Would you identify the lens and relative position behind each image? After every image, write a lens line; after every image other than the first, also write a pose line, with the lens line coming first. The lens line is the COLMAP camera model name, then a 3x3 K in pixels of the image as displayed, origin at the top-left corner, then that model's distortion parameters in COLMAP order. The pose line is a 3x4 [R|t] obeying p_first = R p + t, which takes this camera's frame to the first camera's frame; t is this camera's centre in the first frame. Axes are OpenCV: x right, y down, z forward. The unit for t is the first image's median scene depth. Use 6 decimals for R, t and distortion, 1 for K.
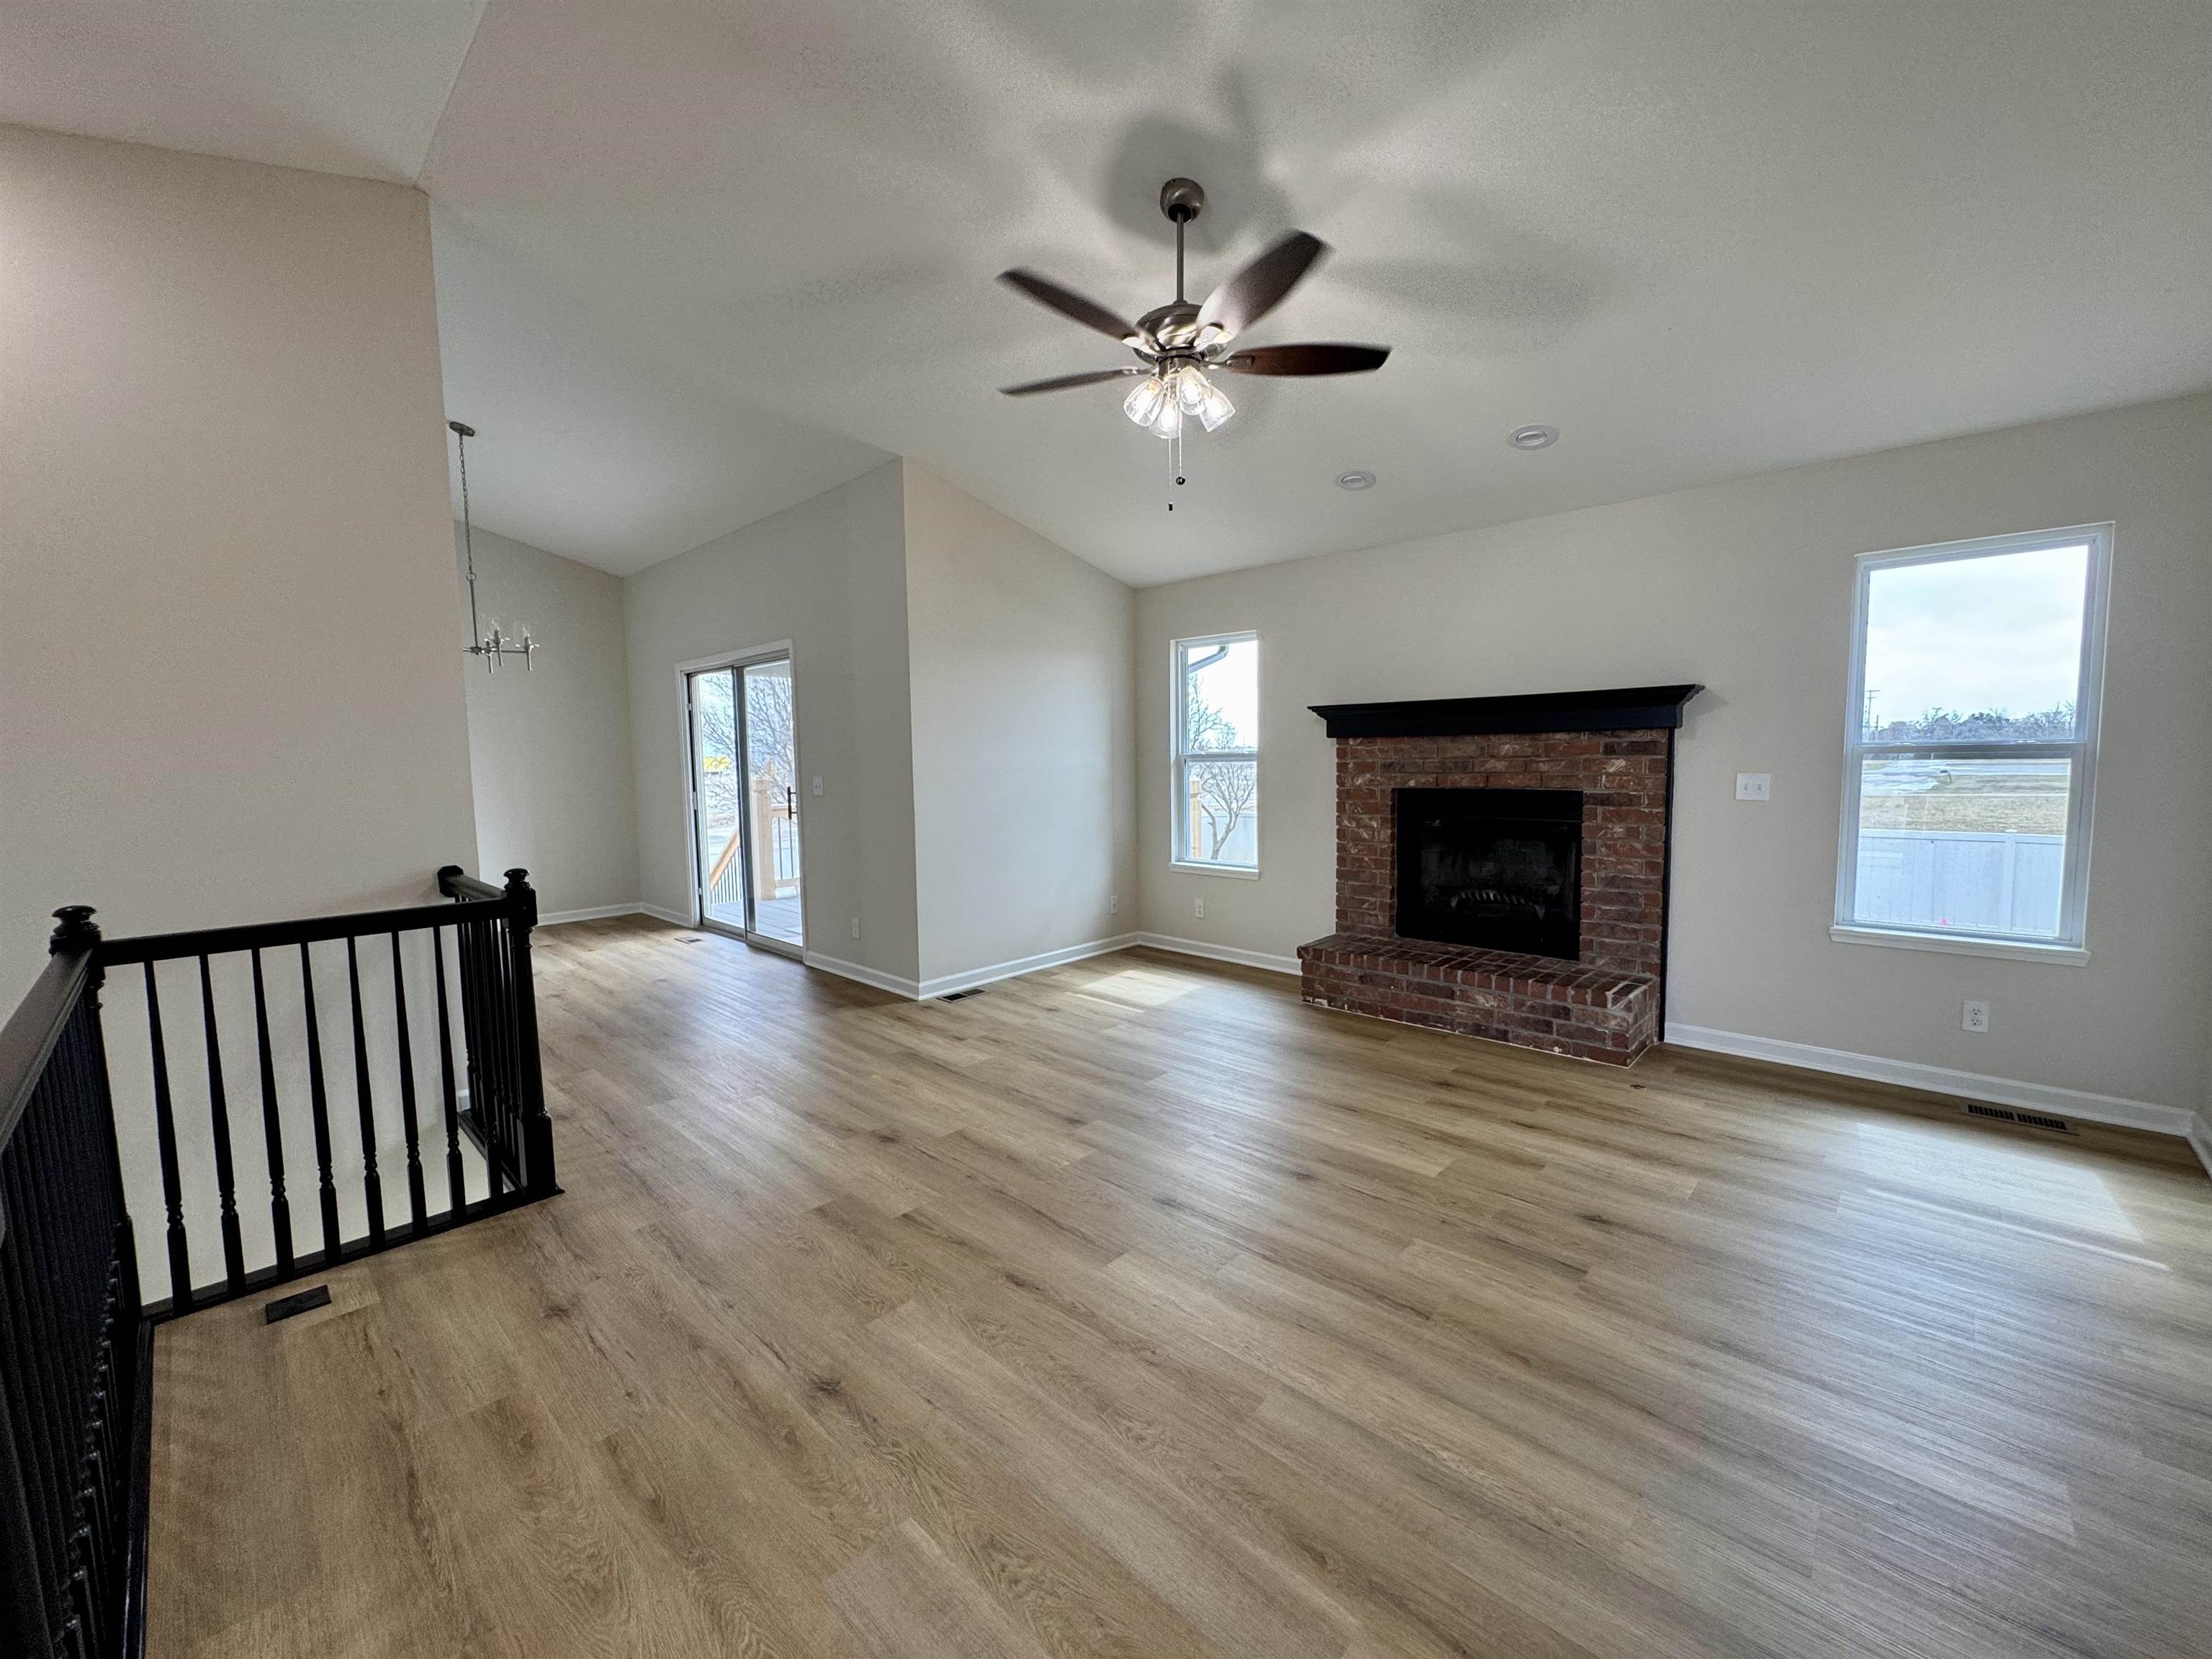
lens RADIAL K [[883.6, 0, 1104.1], [0, 883.6, 828.2], [0, 0, 1]] dist [-0.005606, 0.001203]
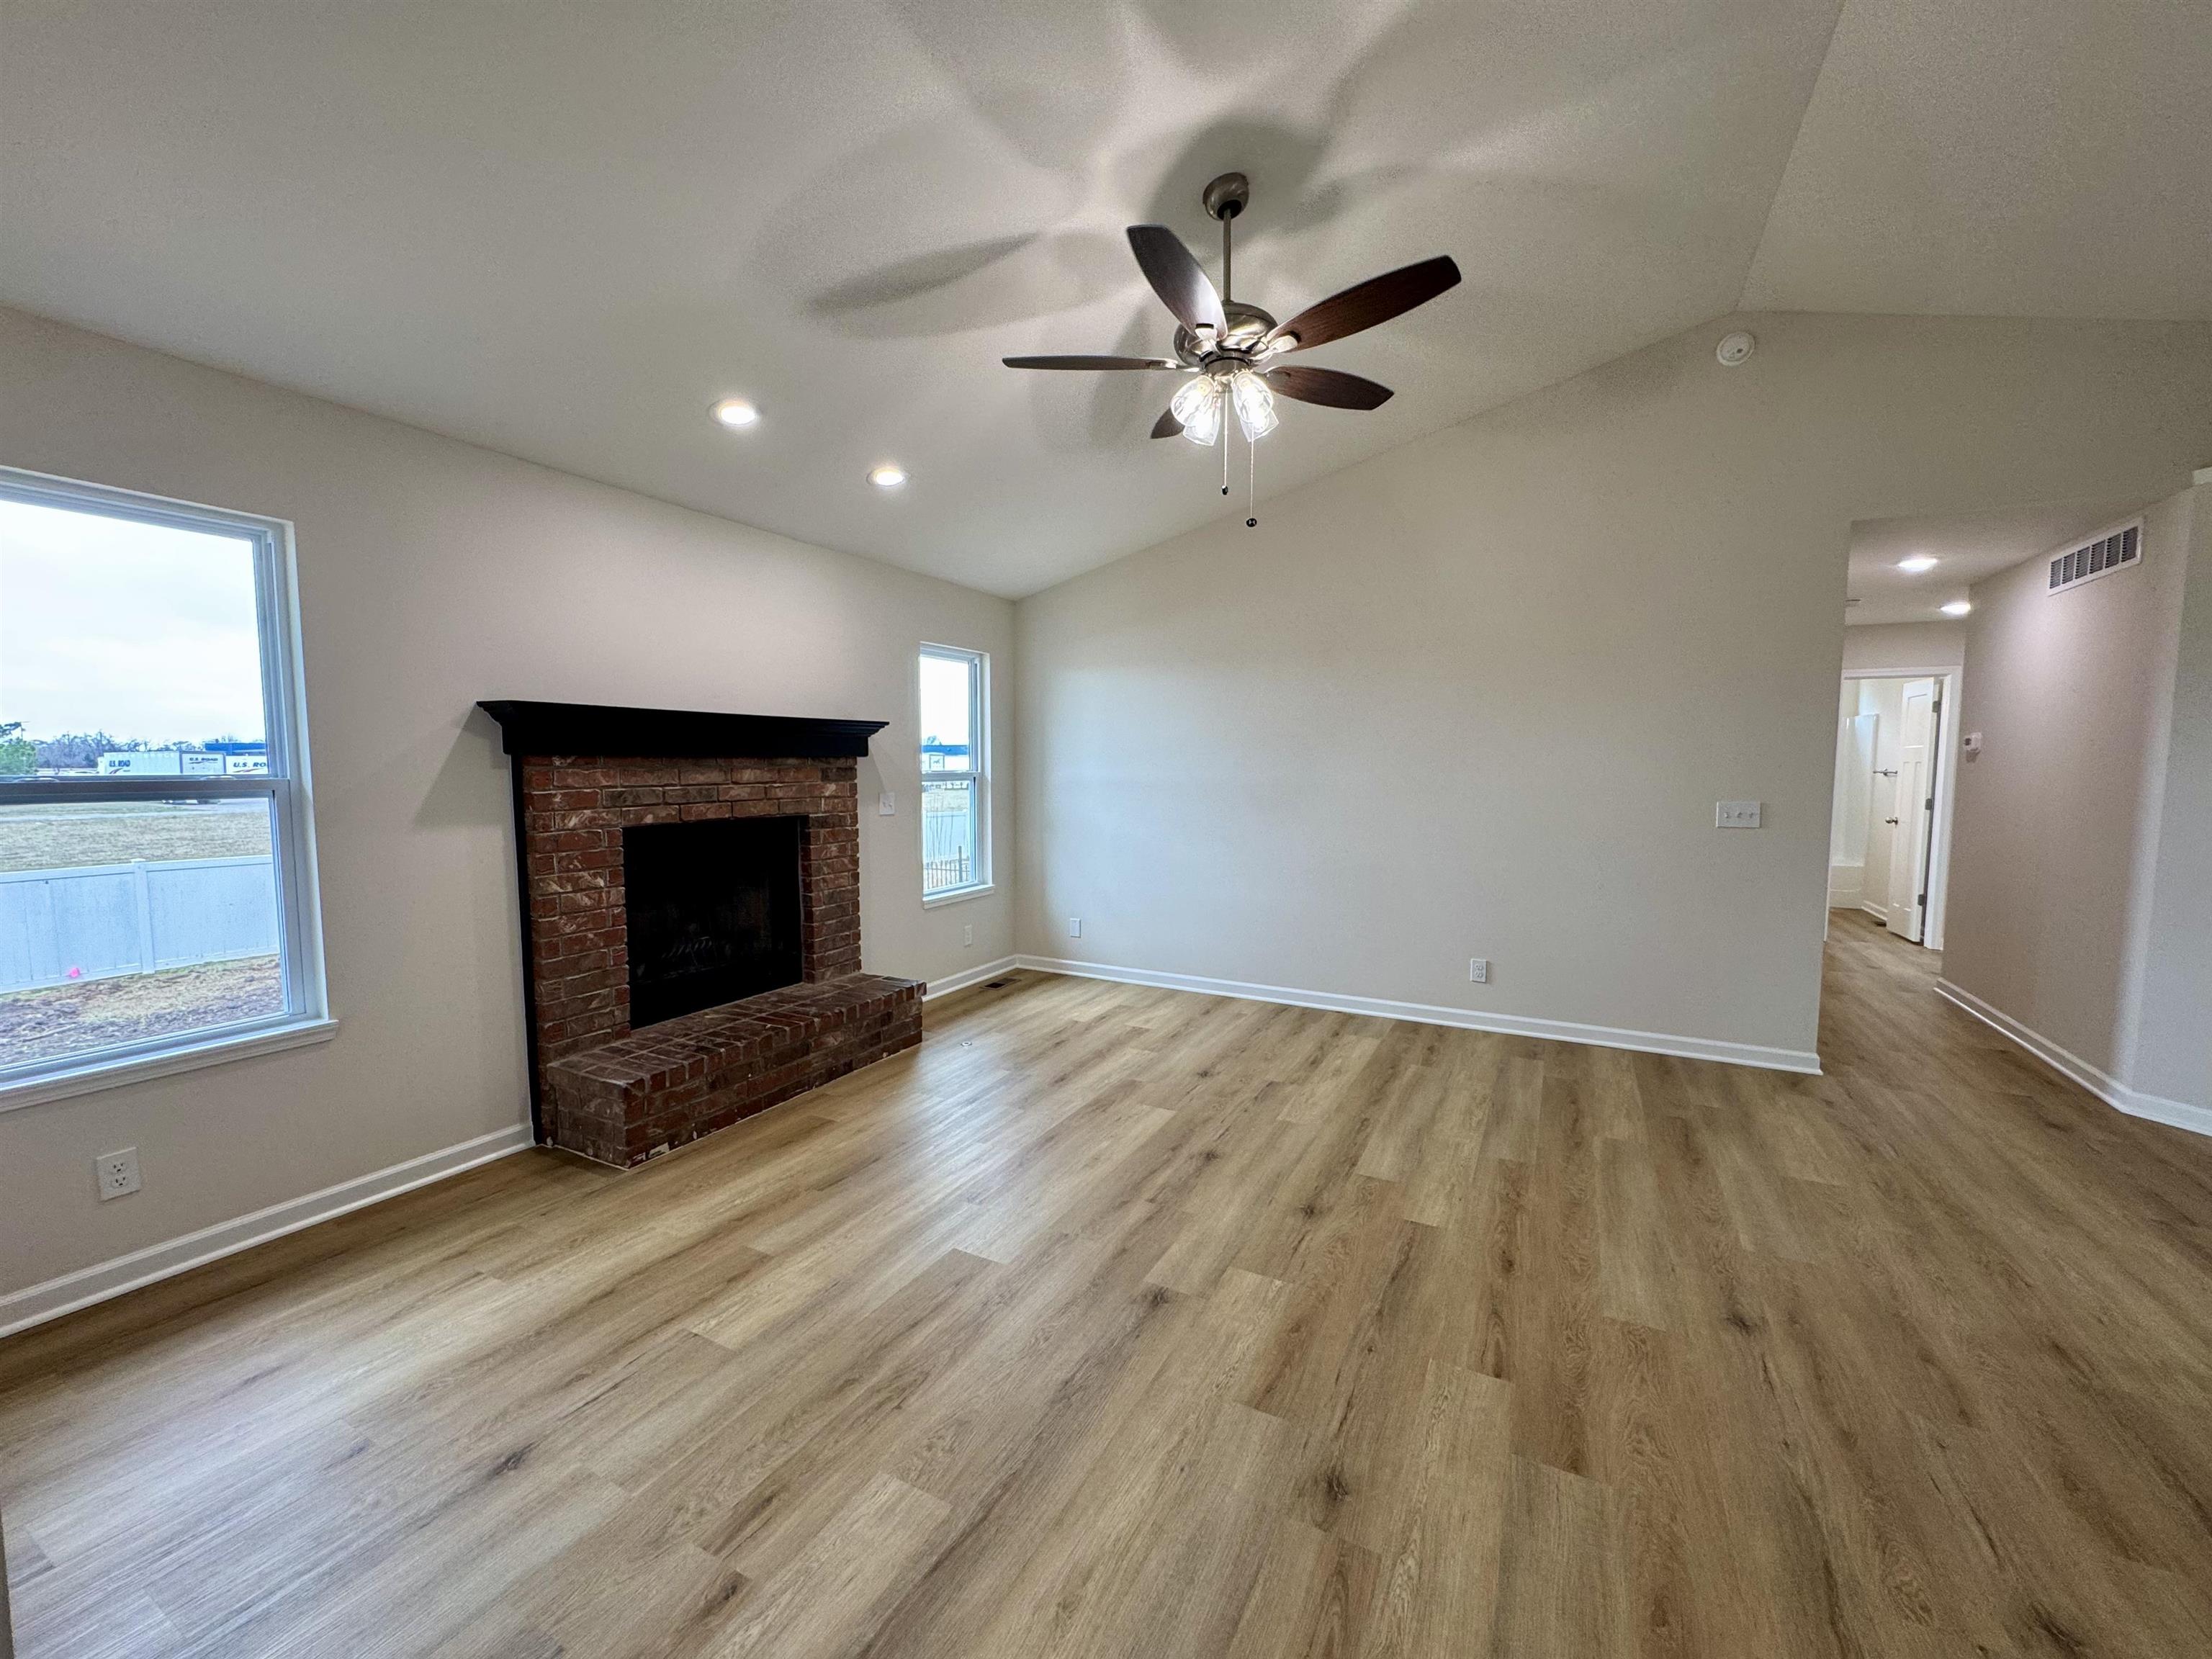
lens RADIAL K [[883.6, 0, 1102.0], [0, 883.6, 825.9], [0, 0, 1]] dist [-0.005606, 0.001203]
pose [[-0.270618, -0.053198, 0.961216, -0.556587], [0.083101, 0.993454, 0.078379, -0.084718], [-0.959093, 0.101089, -0.264426, 0.976294]]
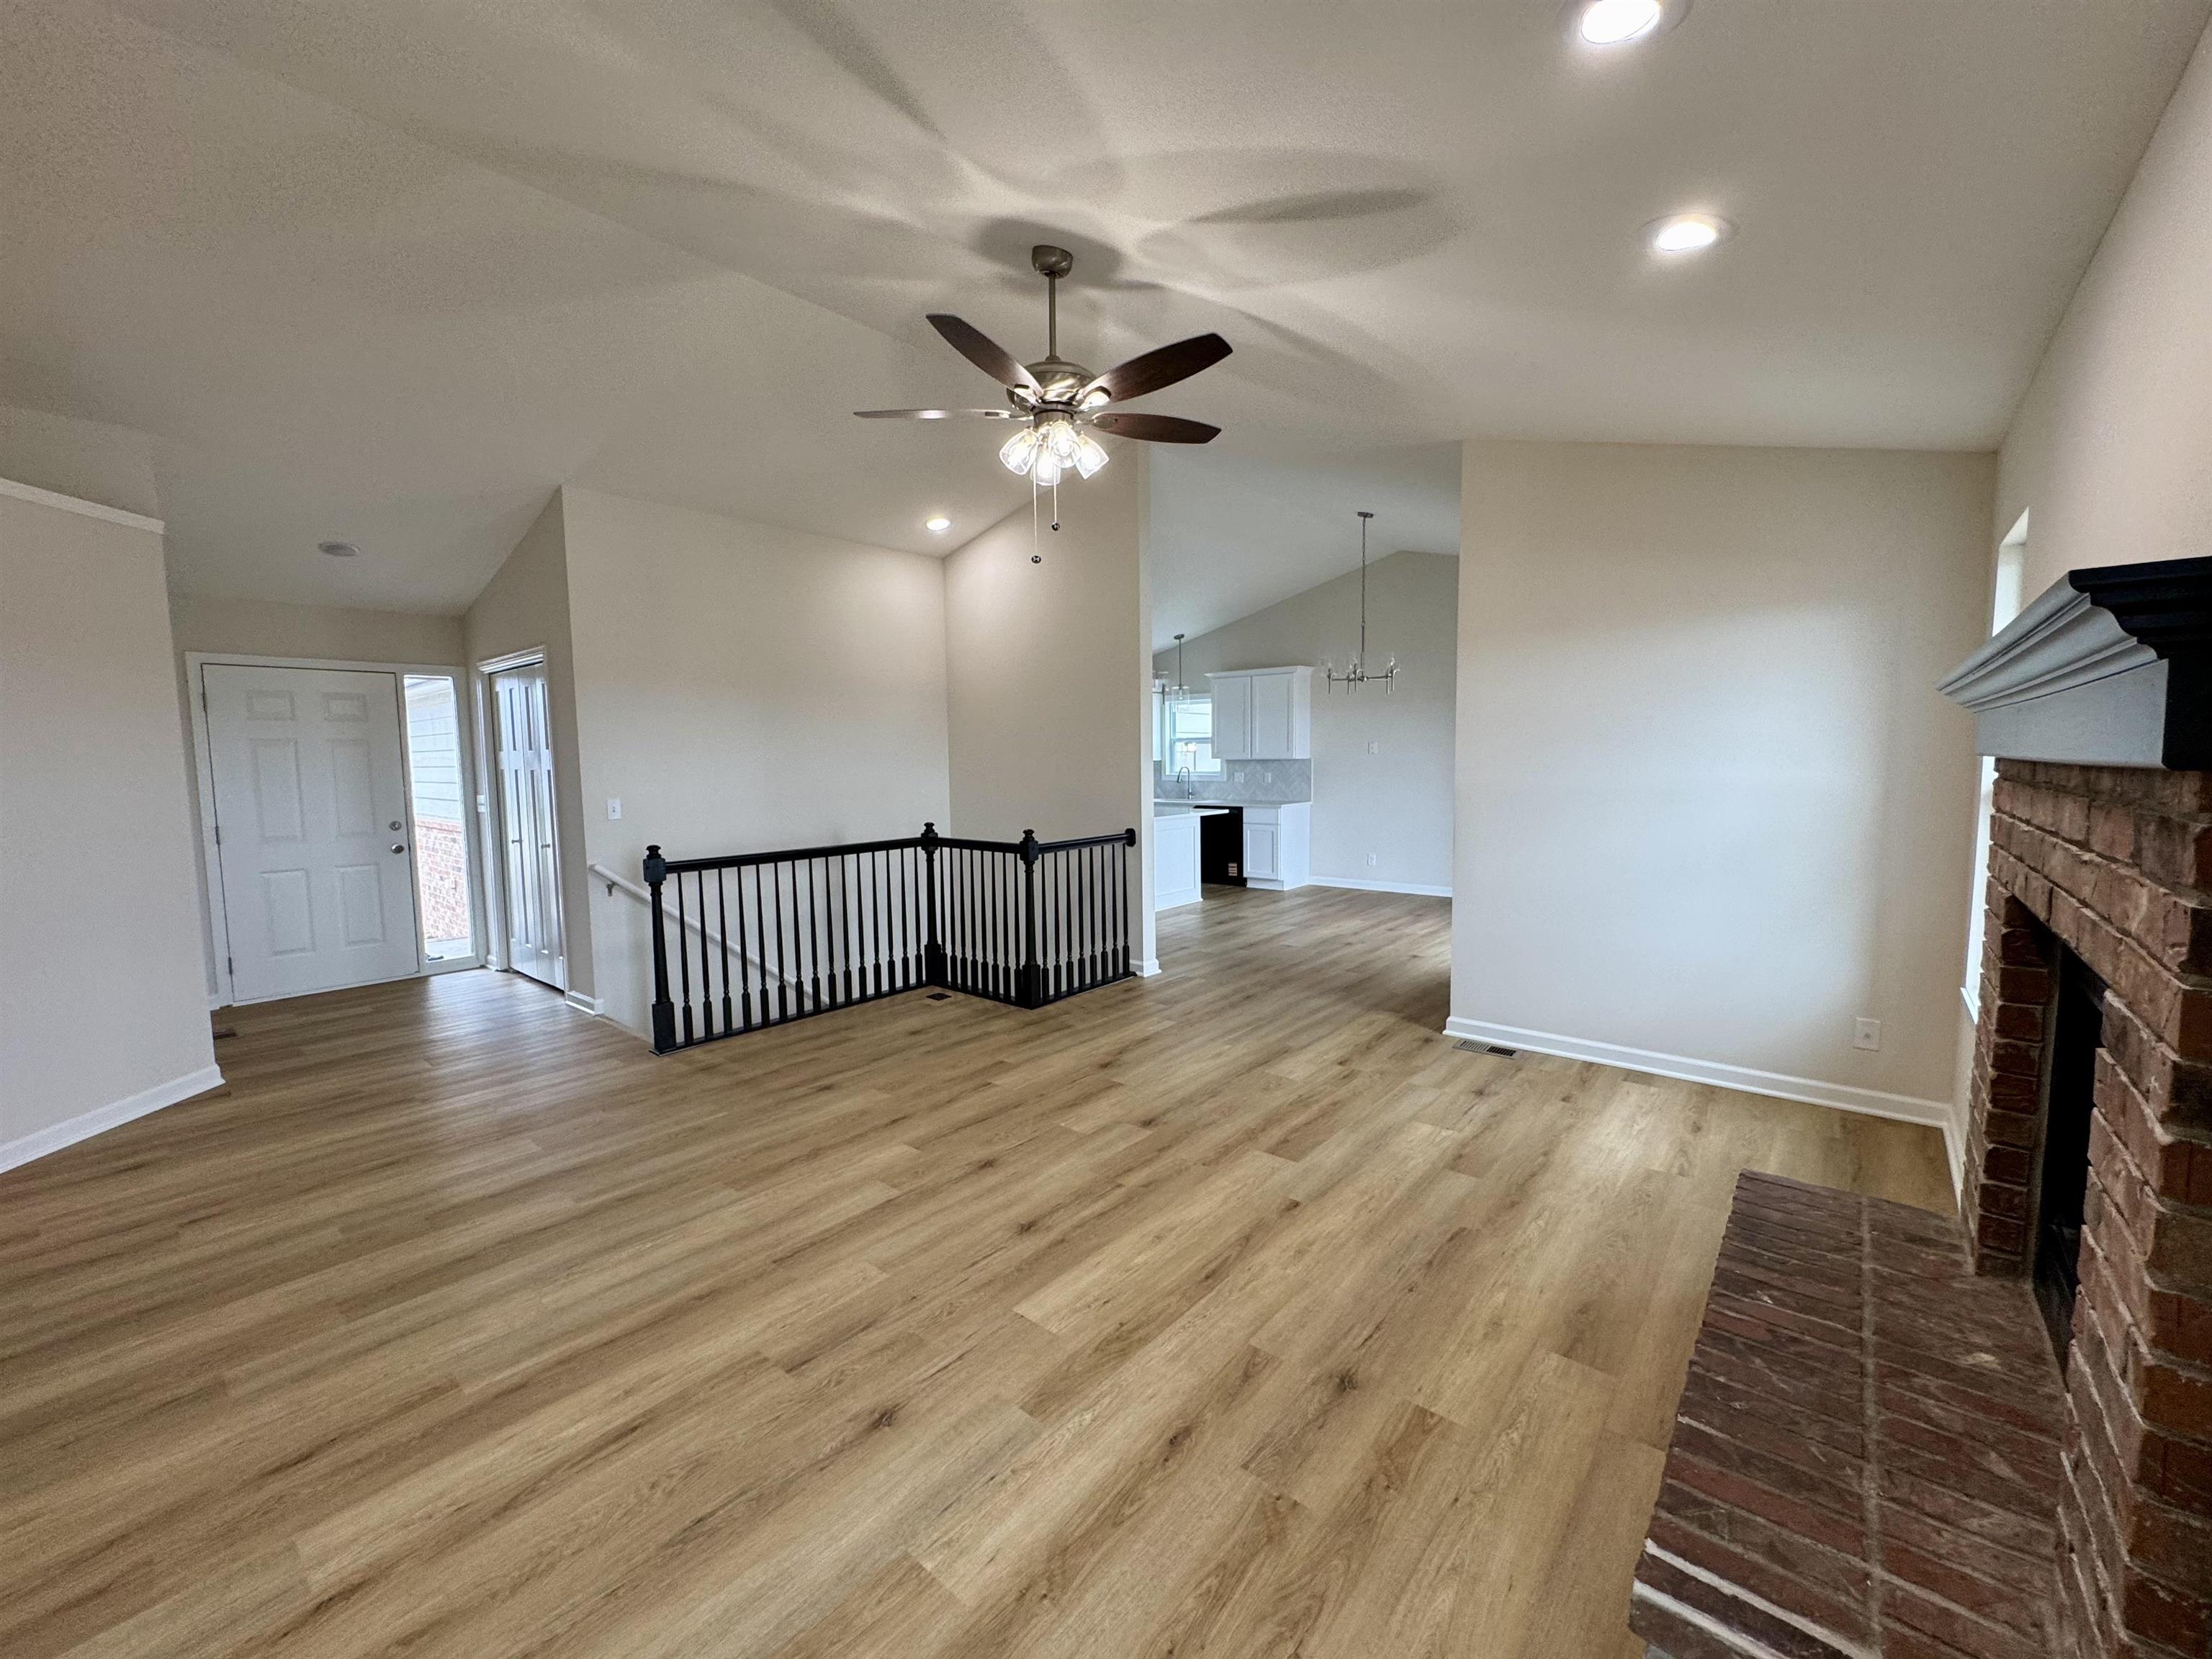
lens RADIAL K [[883.6, 0, 1101.1], [0, 883.6, 827.4], [0, 0, 1]] dist [-0.005606, 0.001203]
pose [[0.056566, 0.098471, -0.993531, 0.808708], [-0.071353, 0.992978, 0.094353, -0.097203], [0.995846, 0.065555, 0.063195, 0.698774]]
